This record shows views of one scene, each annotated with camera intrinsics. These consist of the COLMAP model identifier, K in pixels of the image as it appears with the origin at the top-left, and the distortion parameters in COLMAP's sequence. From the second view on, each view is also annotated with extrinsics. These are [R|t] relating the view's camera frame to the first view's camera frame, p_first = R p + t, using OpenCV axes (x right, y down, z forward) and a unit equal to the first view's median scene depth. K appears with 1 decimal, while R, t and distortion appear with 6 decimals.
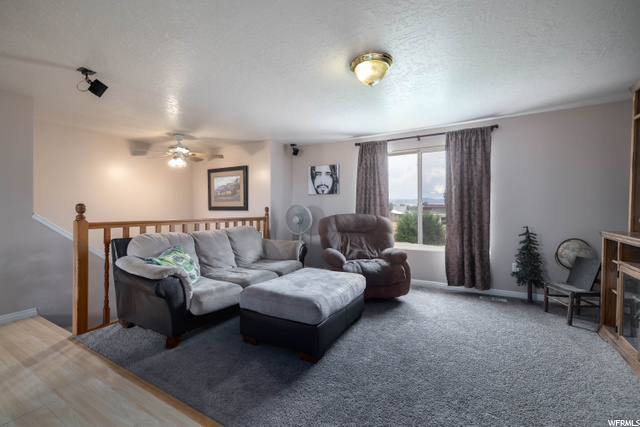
lens RADIAL K [[275.8, 0, 320.2], [0, 275.8, 210.1], [0, 0, 1]] dist [-0.001034, 0.000191]
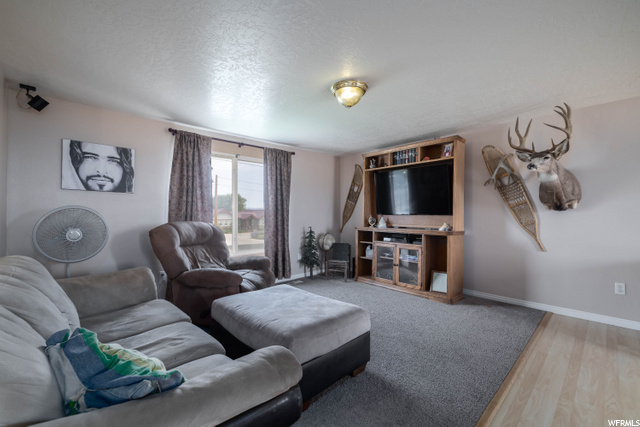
lens RADIAL K [[275.8, 0, 320.5], [0, 275.8, 214.1], [0, 0, 1]] dist [-0.001034, 0.000191]
pose [[0.285280, 0.001923, 0.958442, -0.475210], [0.003049, 0.999991, -0.002913, -0.003380], [-0.958439, 0.003753, 0.285272, 0.388918]]
